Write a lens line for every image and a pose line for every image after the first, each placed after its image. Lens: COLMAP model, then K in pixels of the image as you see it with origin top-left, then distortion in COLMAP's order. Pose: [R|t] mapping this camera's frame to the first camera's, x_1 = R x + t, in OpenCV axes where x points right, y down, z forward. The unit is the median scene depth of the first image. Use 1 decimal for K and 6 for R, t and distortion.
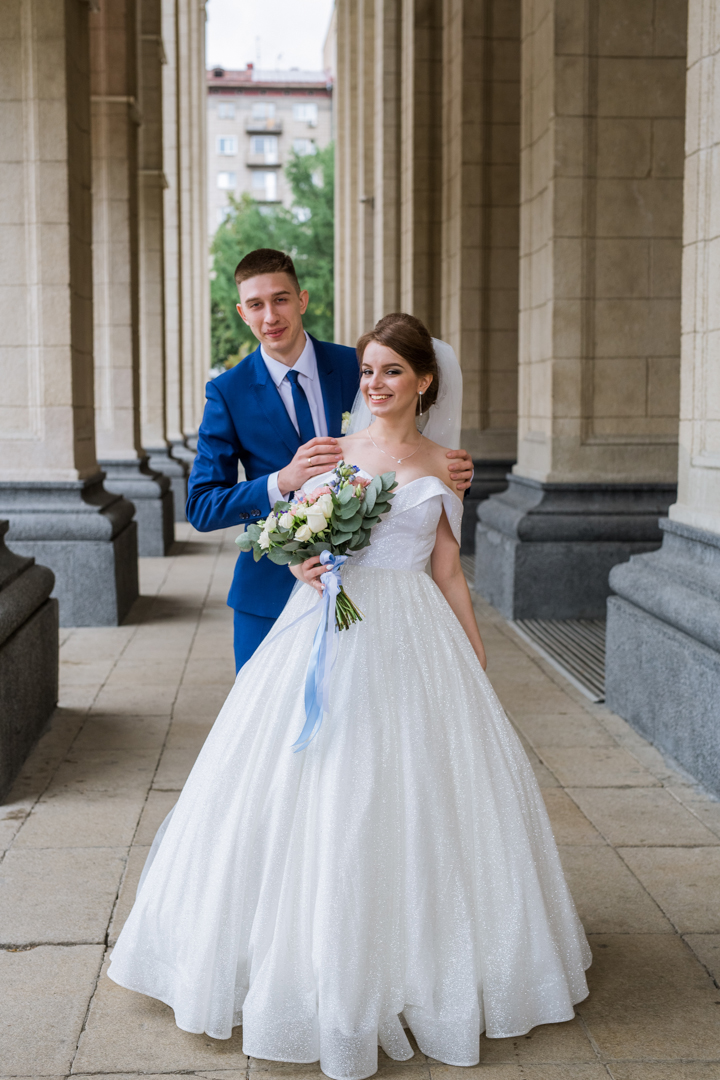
lens RADIAL K [[1495.7, 0, 362.5], [0, 1495.7, 523.9], [0, 0, 1]] dist [0.005736, 0.036387]
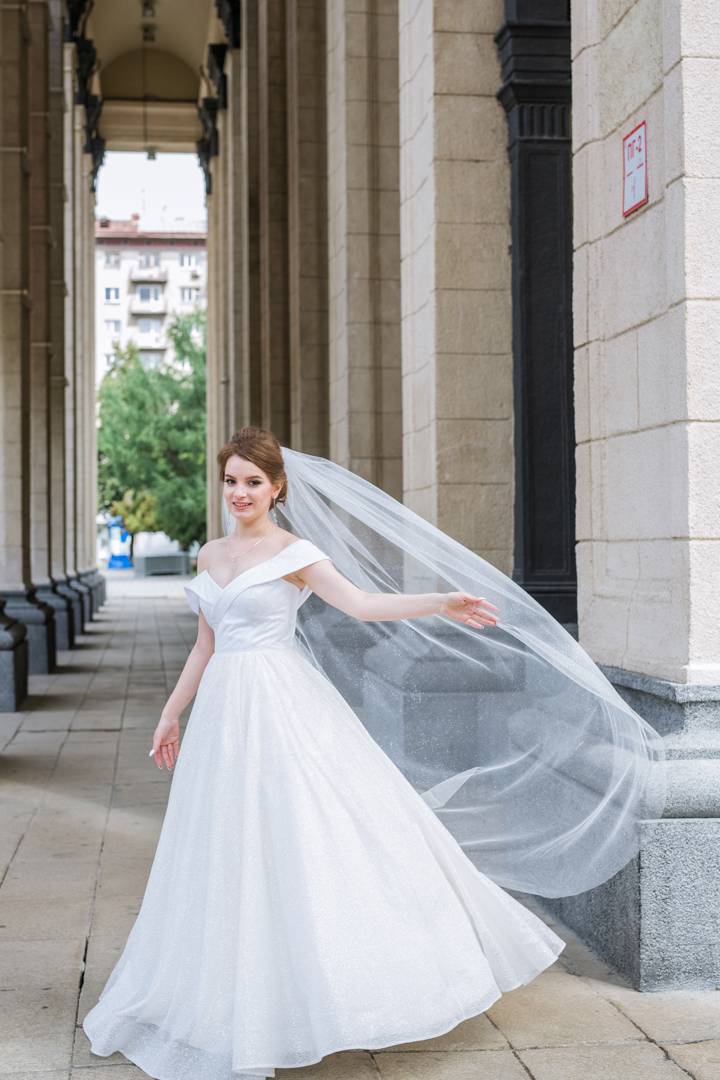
lens RADIAL K [[1754.8, 0, 330.6], [0, 1754.8, 500.9], [0, 0, 1]] dist [-0.005064, 0.017923]
pose [[0.999382, -0.008499, 0.034113, 0.090292], [0.012134, 0.994098, -0.107803, 0.088790], [-0.032996, 0.108151, 0.993587, -1.000657]]
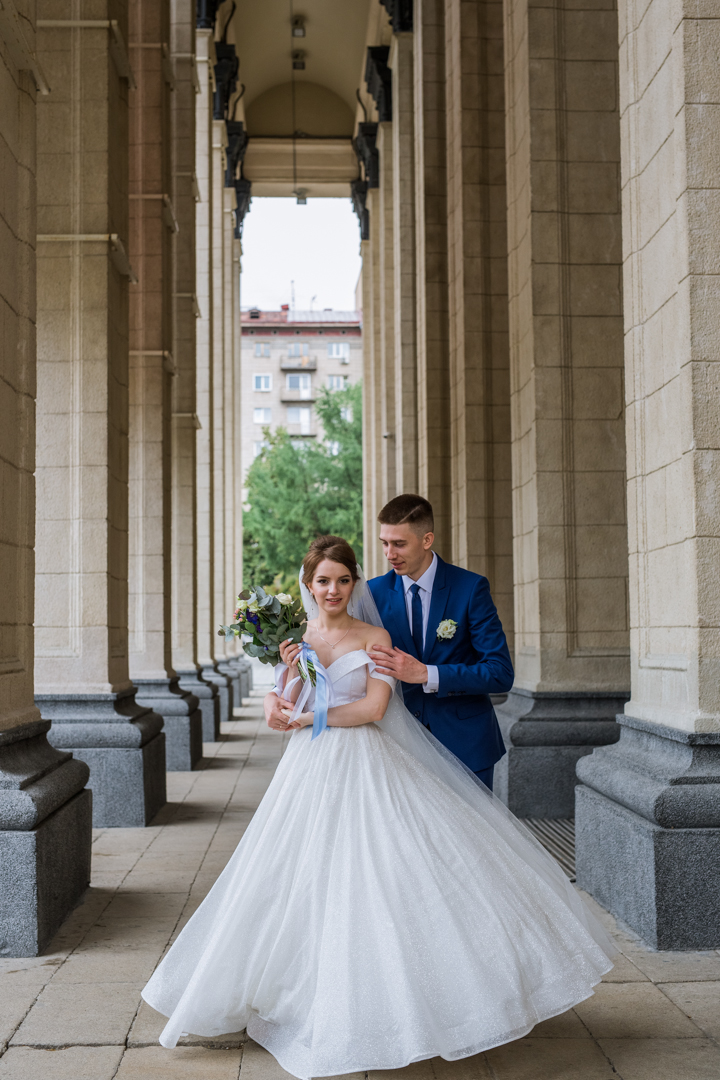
lens RADIAL K [[1531.8, 0, 356.7], [0, 1531.8, 519.0], [0, 0, 1]] dist [0.024228, 0.039745]
pose [[0.999483, -0.012008, -0.029829, 0.026215], [0.007229, 0.987819, -0.155438, 0.021044], [0.031332, 0.155142, 0.987395, -0.132884]]
